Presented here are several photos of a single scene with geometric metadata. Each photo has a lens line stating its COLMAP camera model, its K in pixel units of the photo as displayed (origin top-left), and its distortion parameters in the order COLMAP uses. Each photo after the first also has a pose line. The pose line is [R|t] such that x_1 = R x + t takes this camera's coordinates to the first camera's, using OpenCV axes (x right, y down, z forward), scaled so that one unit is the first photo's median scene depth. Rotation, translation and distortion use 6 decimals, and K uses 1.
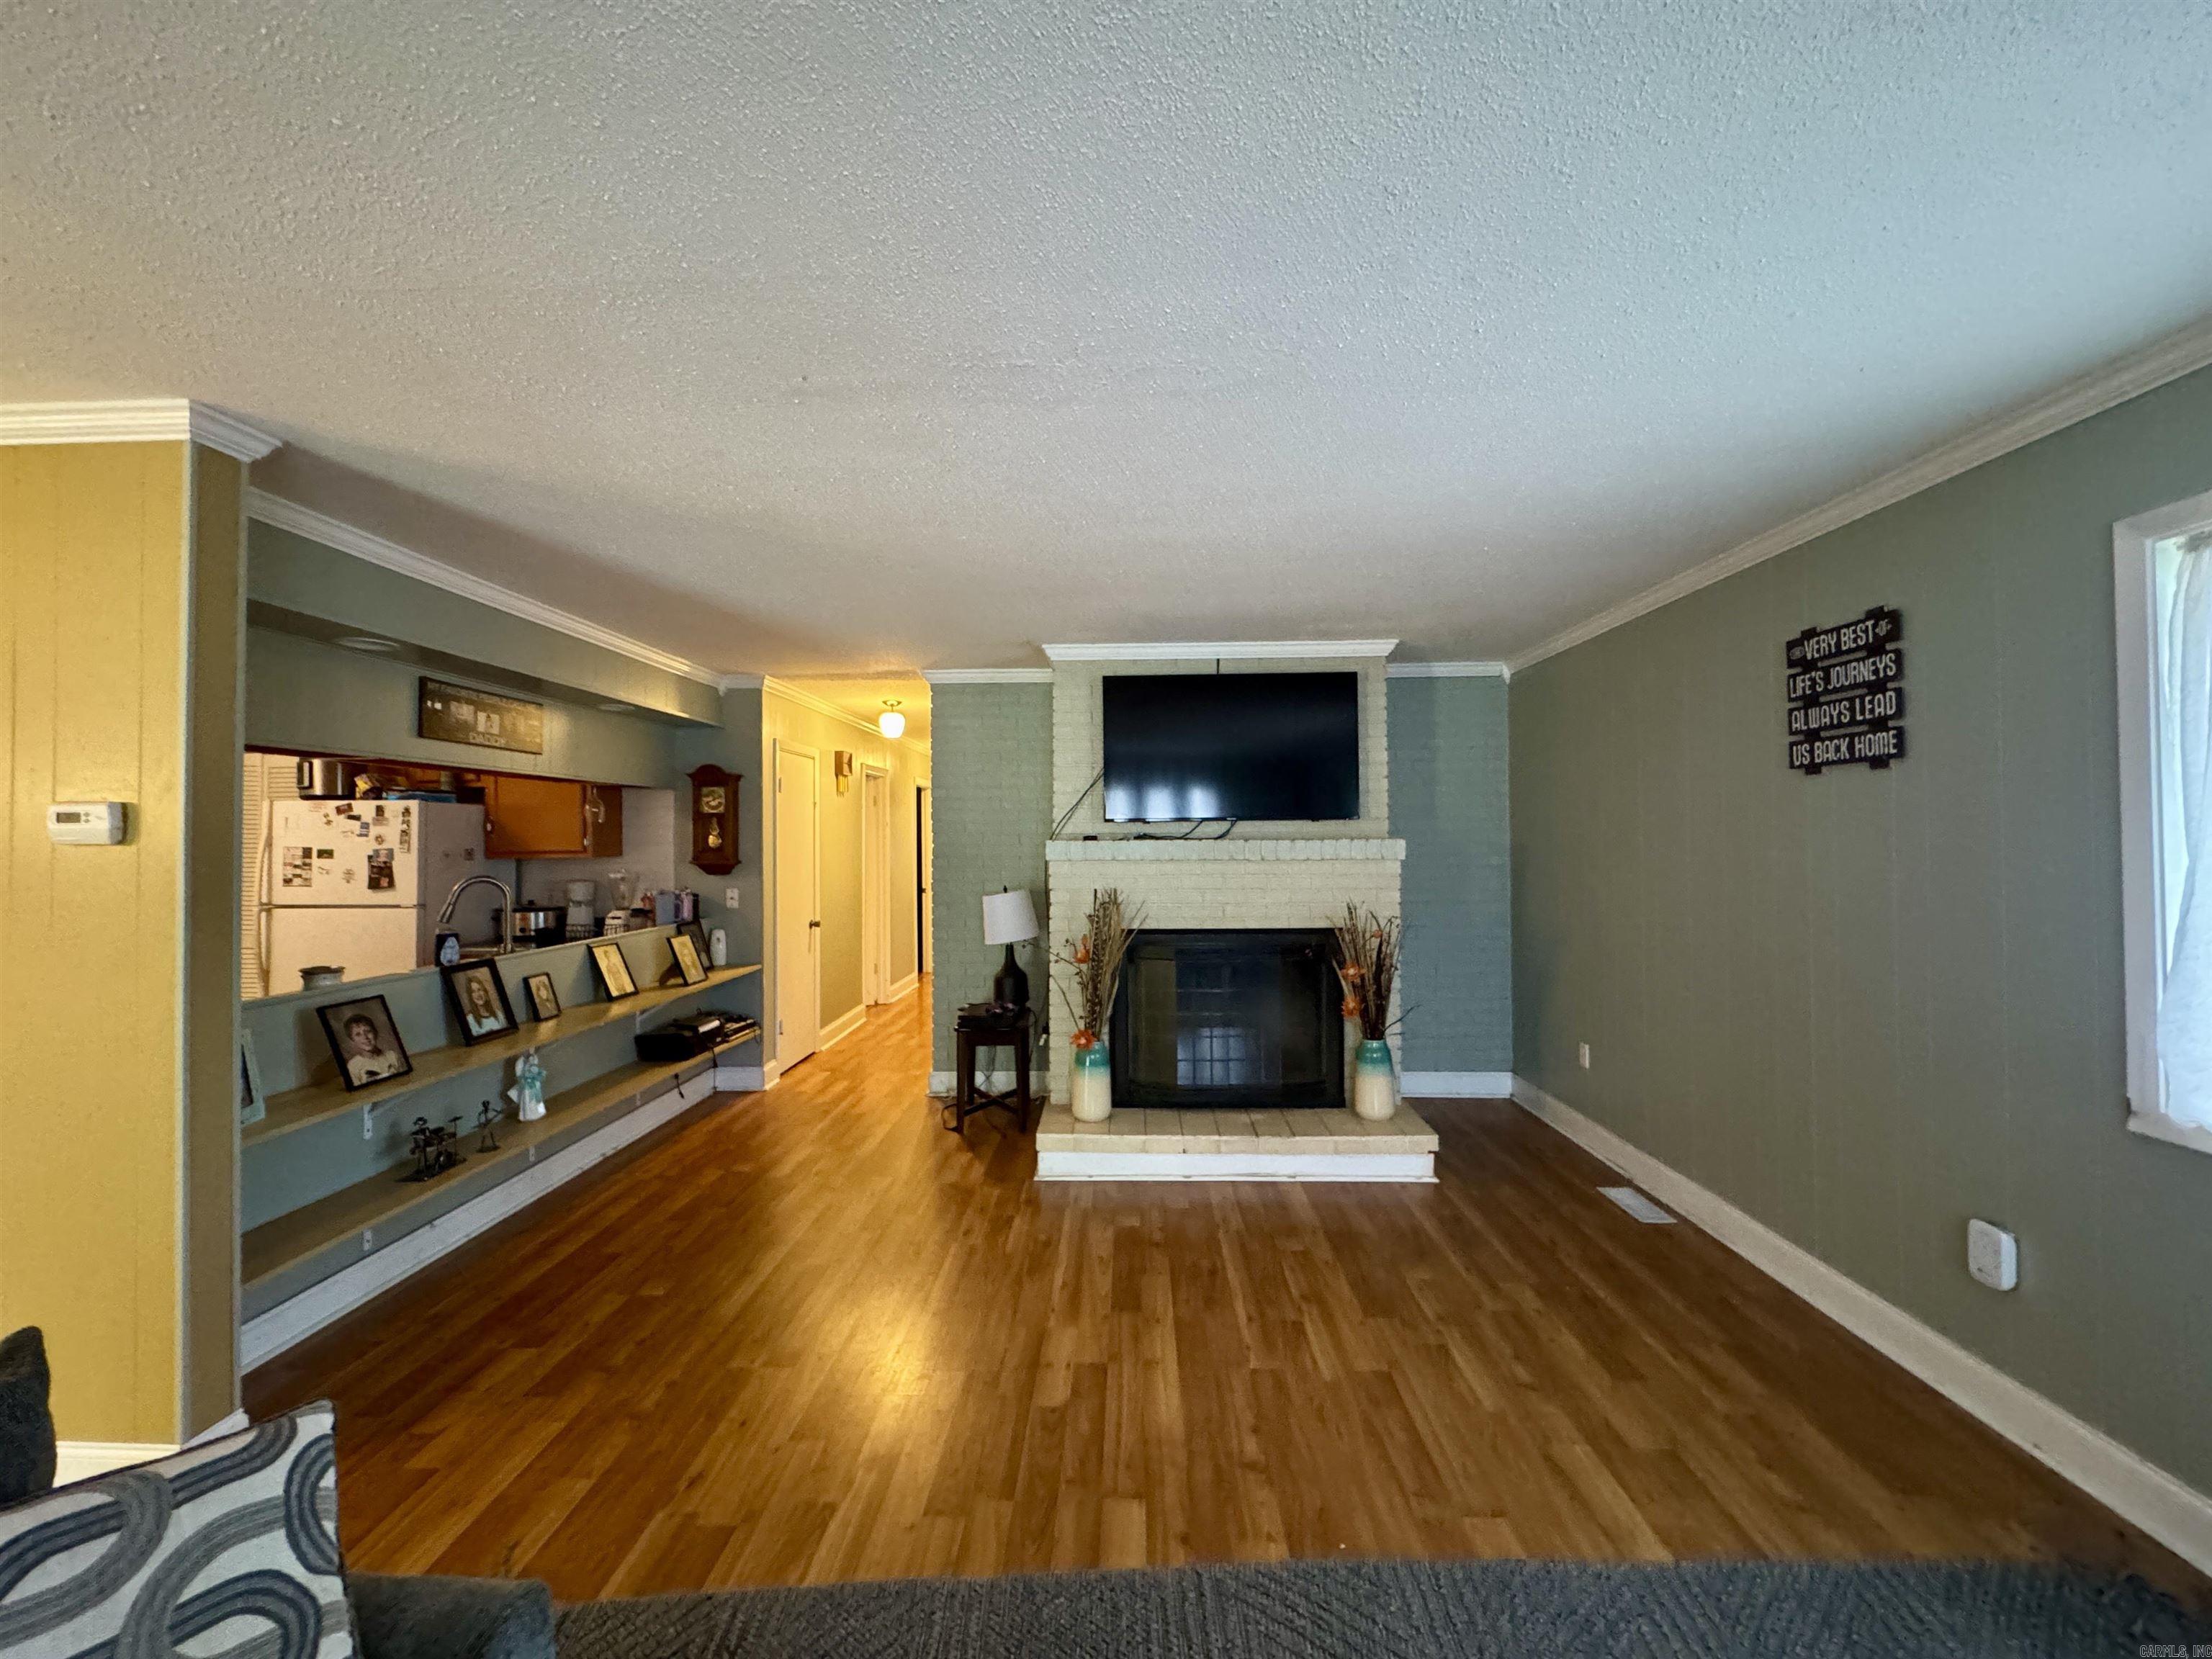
lens RADIAL K [[883.1, 0, 1102.6], [0, 883.1, 828.0], [0, 0, 1]] dist [-0.005057, 0.000435]
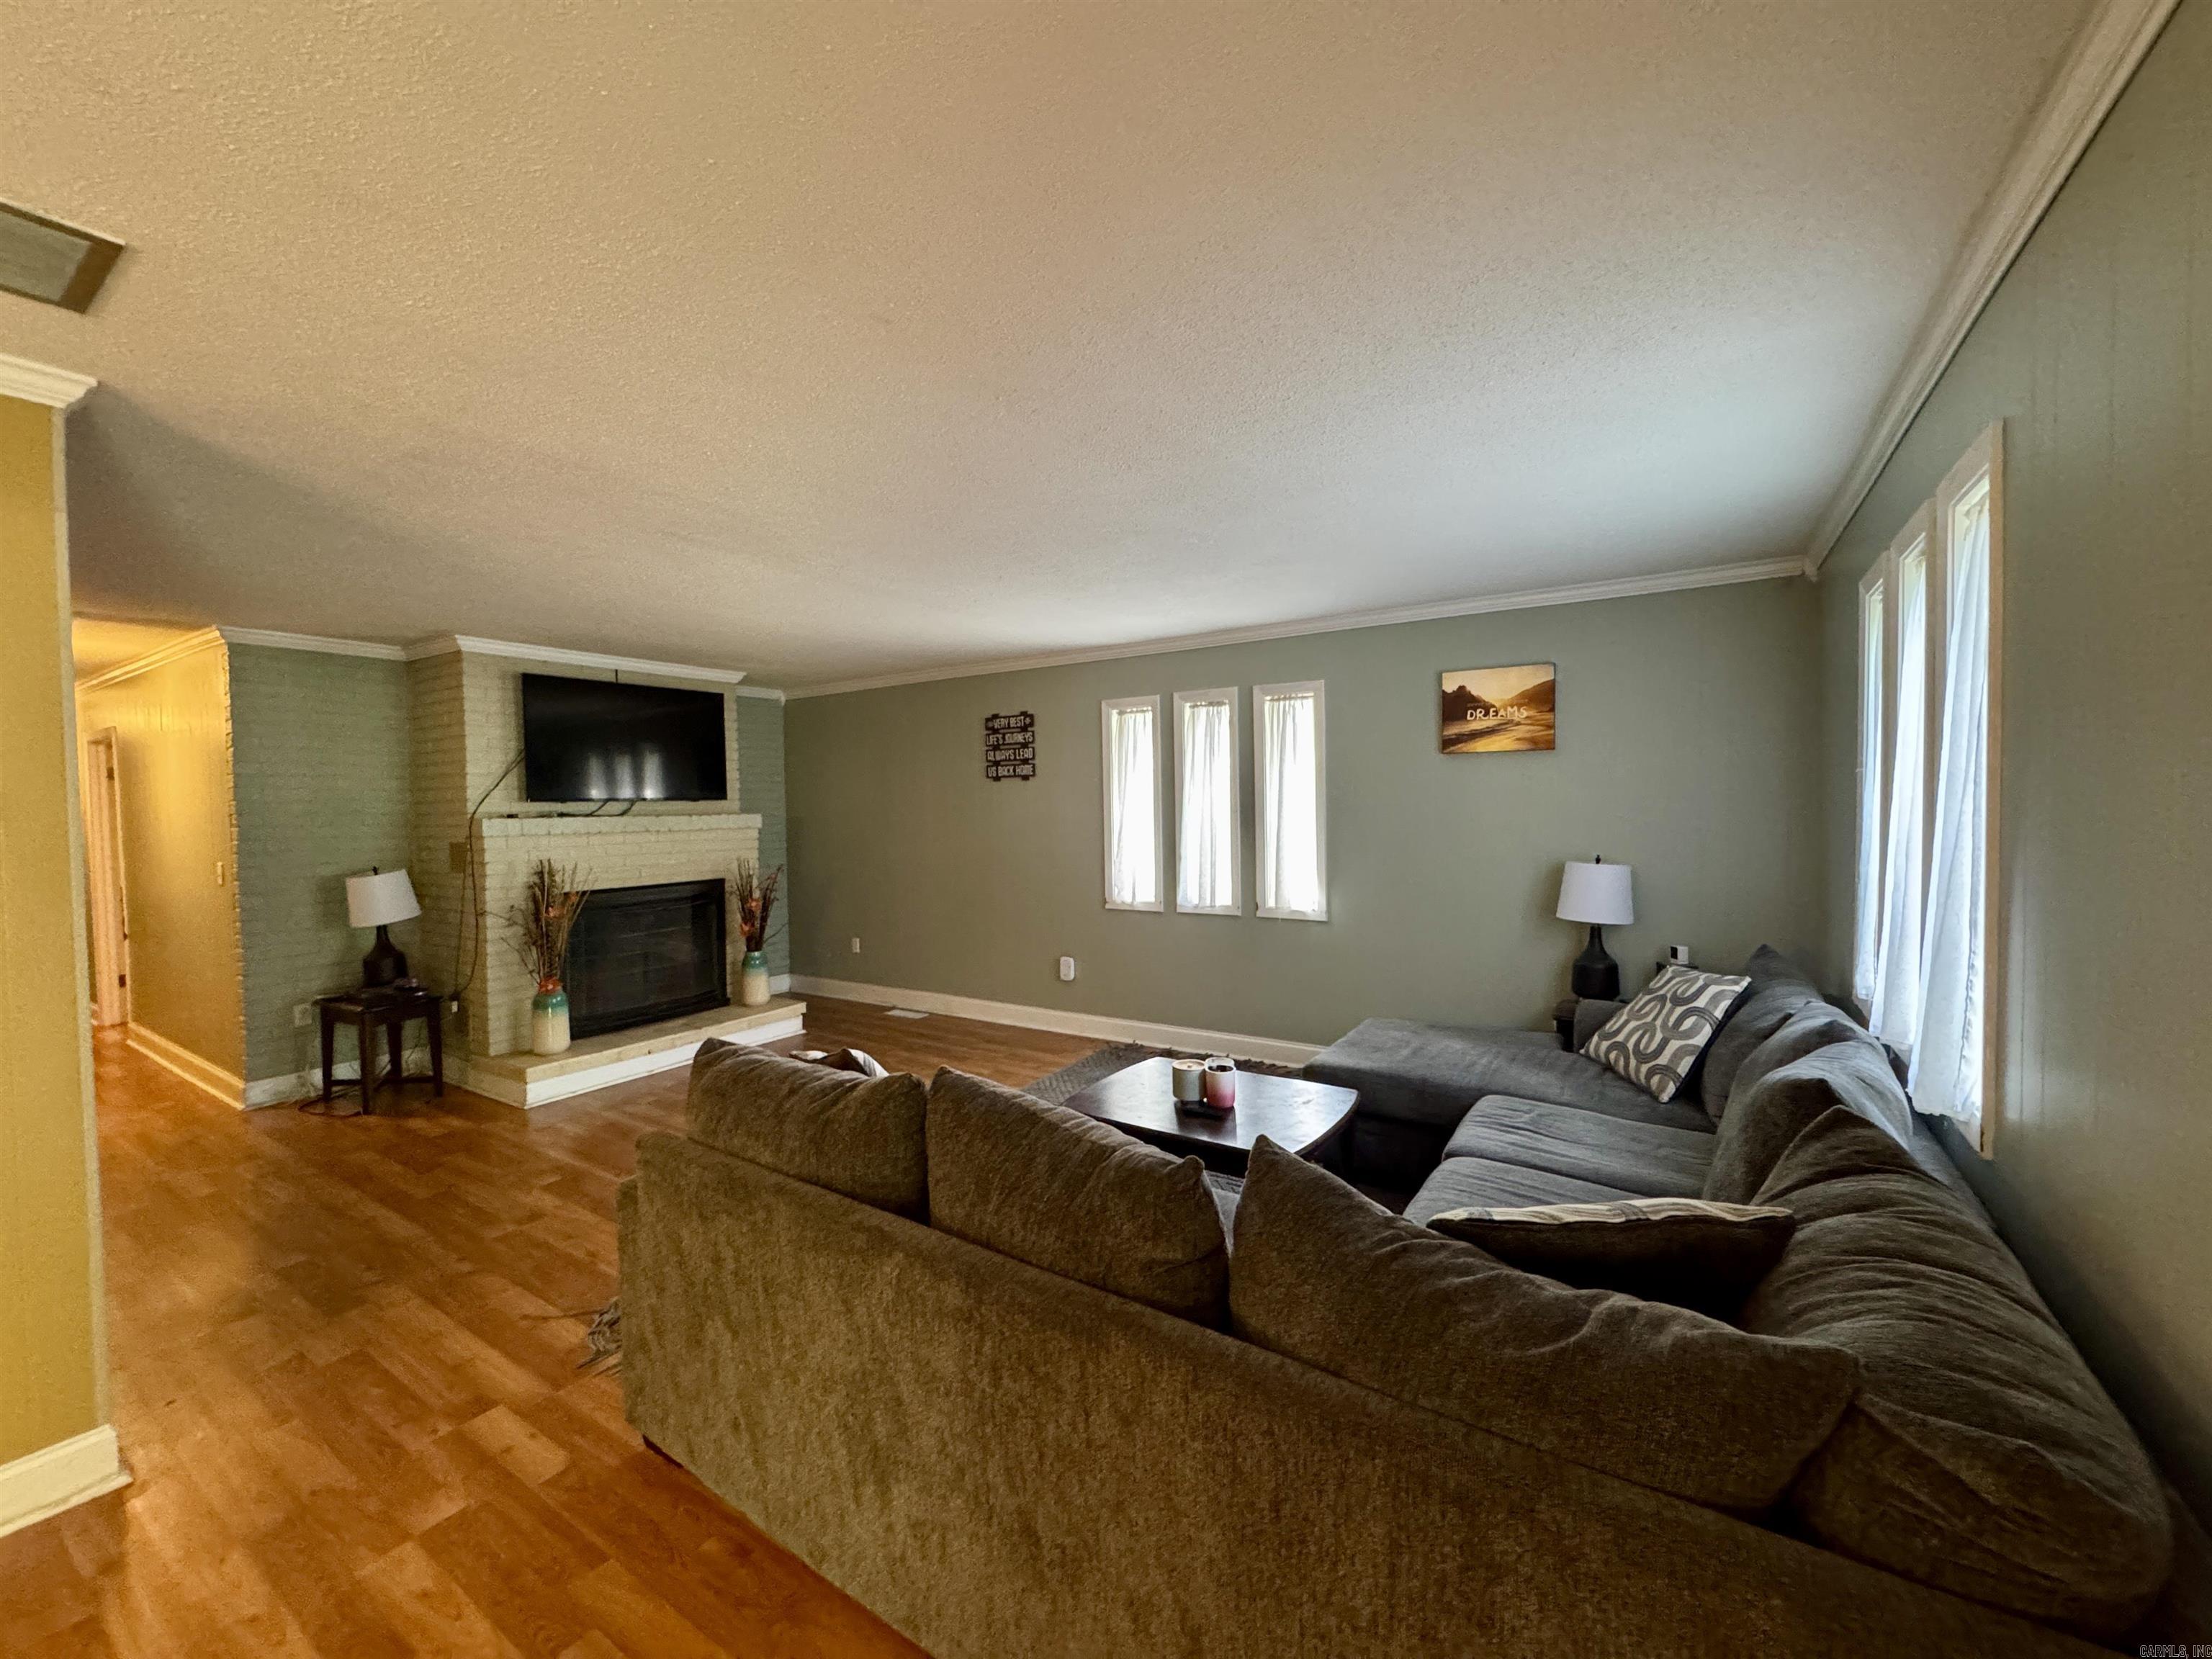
lens RADIAL K [[883.1, 0, 1102.6], [0, 883.1, 828.0], [0, 0, 1]] dist [-0.005057, 0.000435]
pose [[0.511619, -0.024284, 0.858869, -0.591719], [0.002243, 0.999635, 0.026929, -0.002182], [-0.859210, -0.011851, 0.511487, -0.217055]]
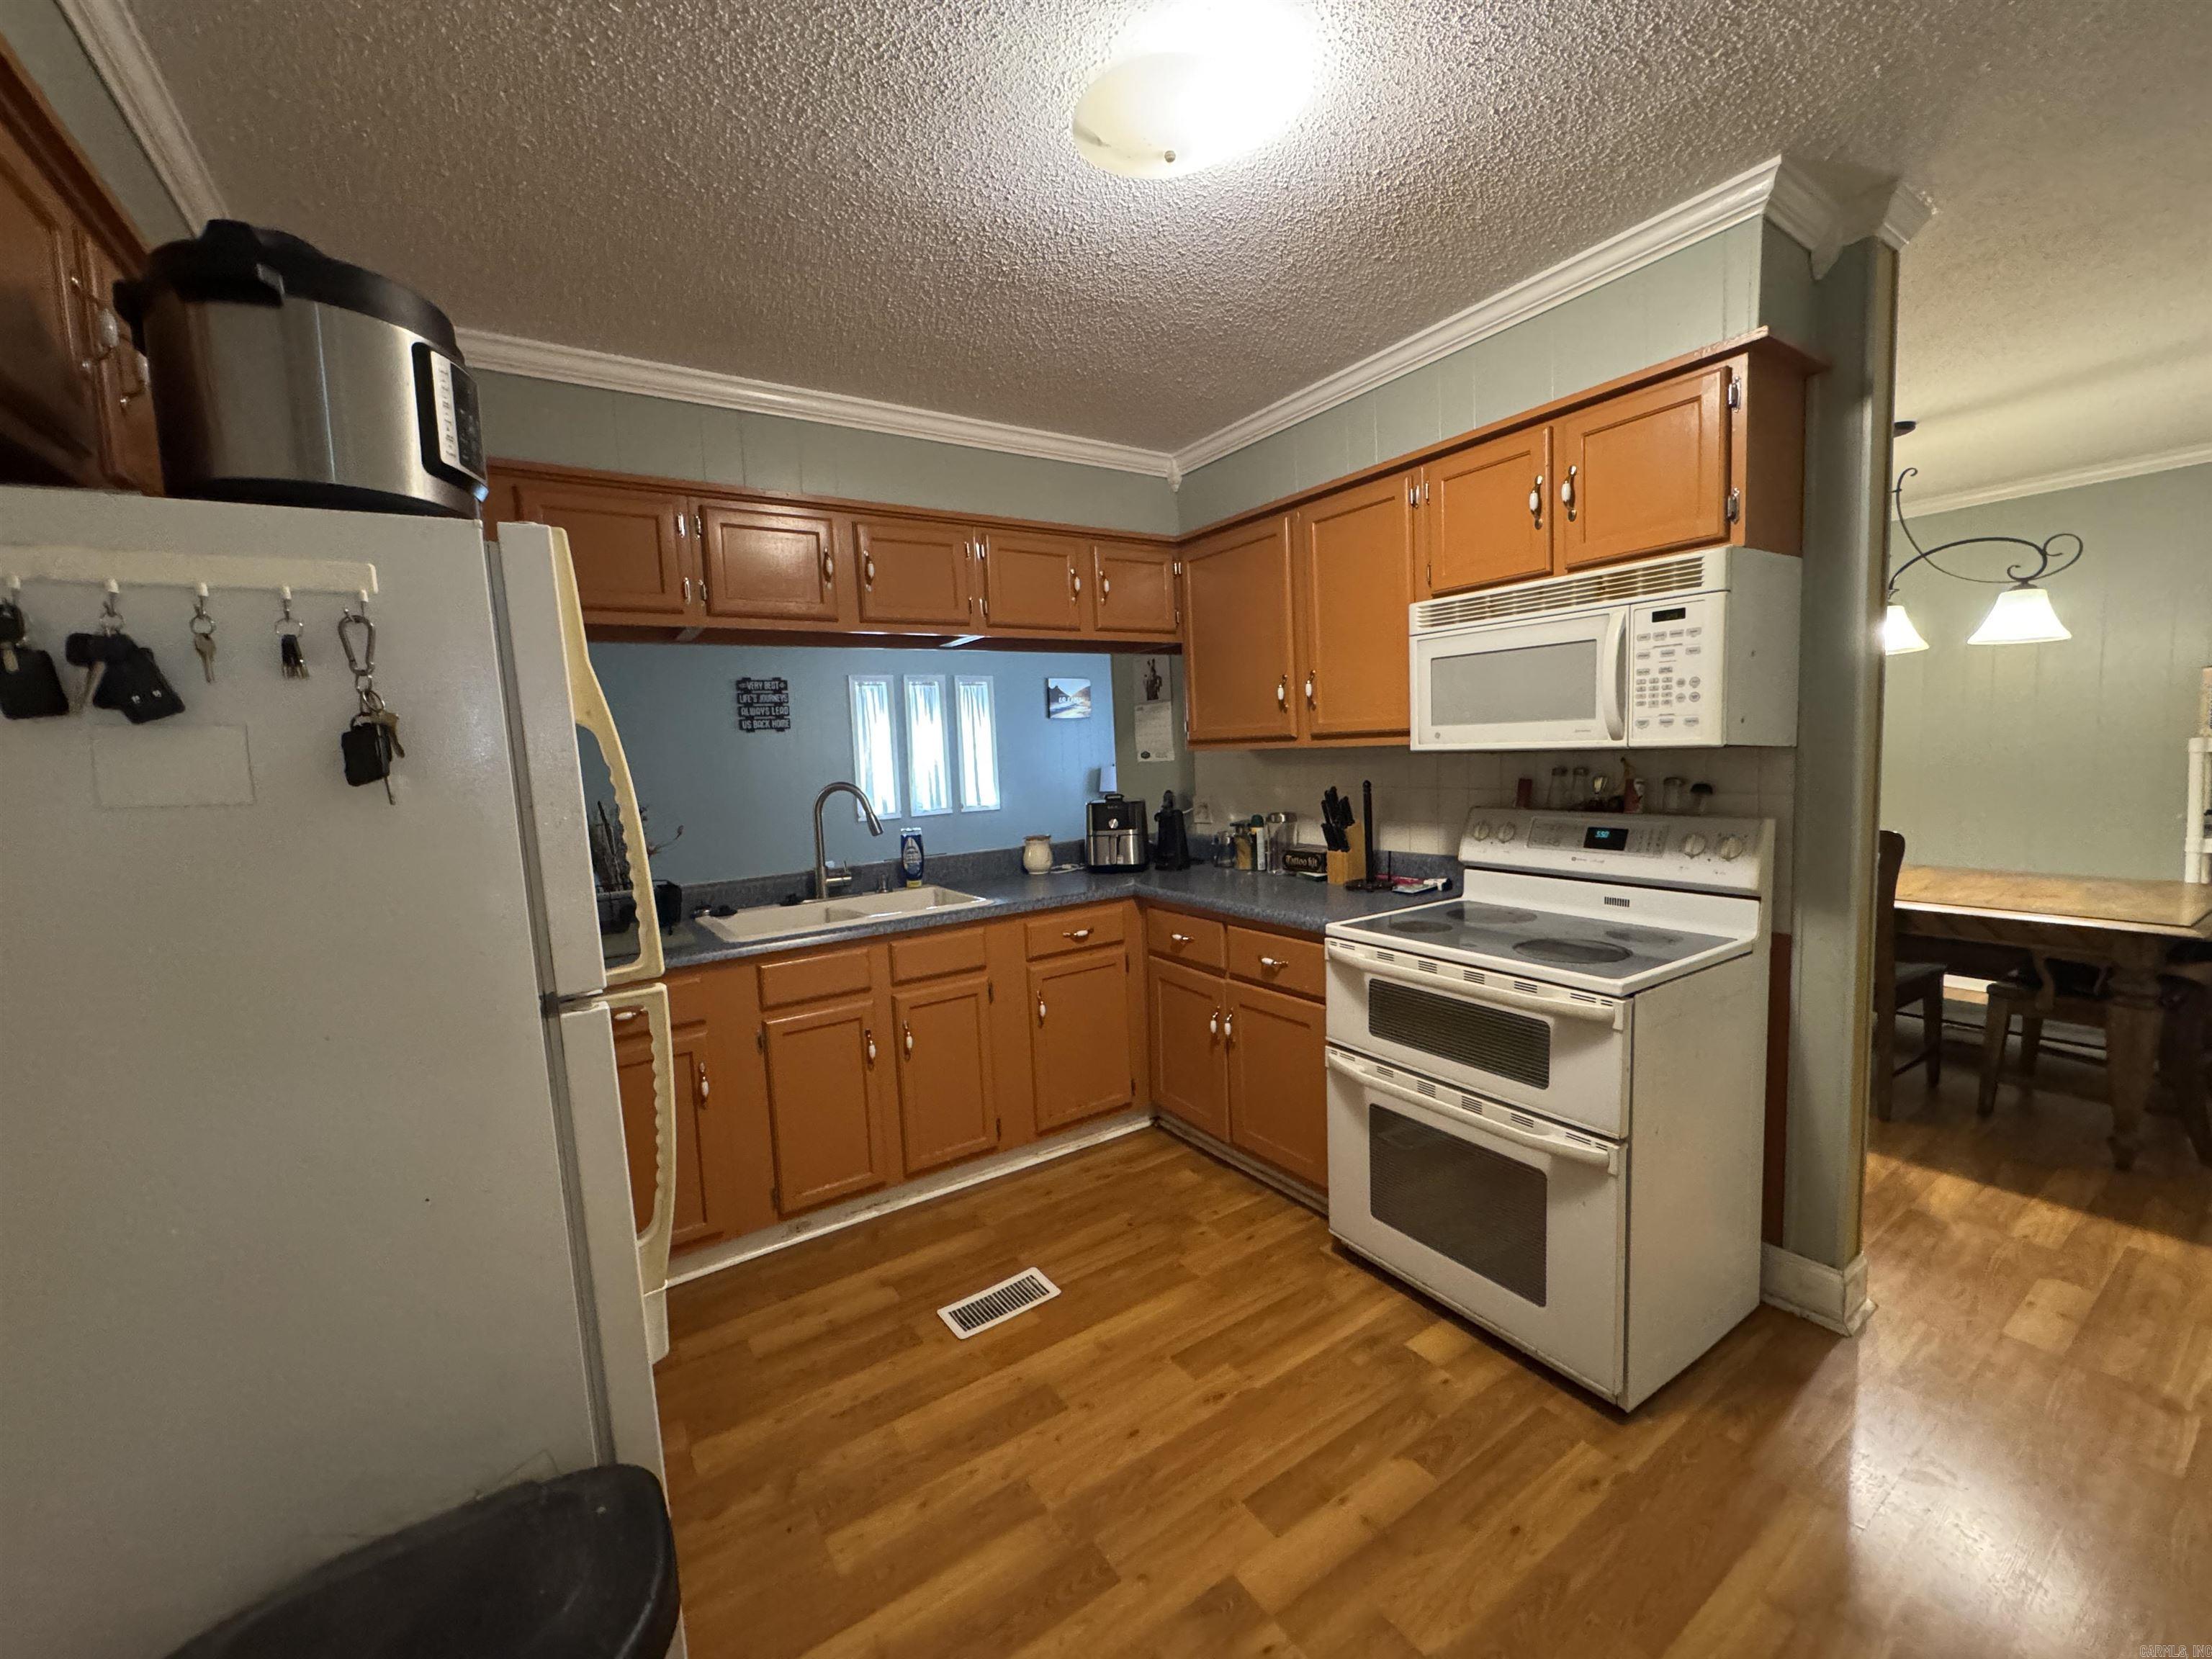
lens RADIAL K [[883.1, 0, 1102.6], [0, 883.1, 828.0], [0, 0, 1]] dist [-0.005057, 0.000435]
pose [[-0.580063, -0.044108, 0.813377, -1.275575], [0.037537, 0.996025, 0.080782, 0.033320], [-0.813707, 0.077390, -0.576101, 1.071060]]
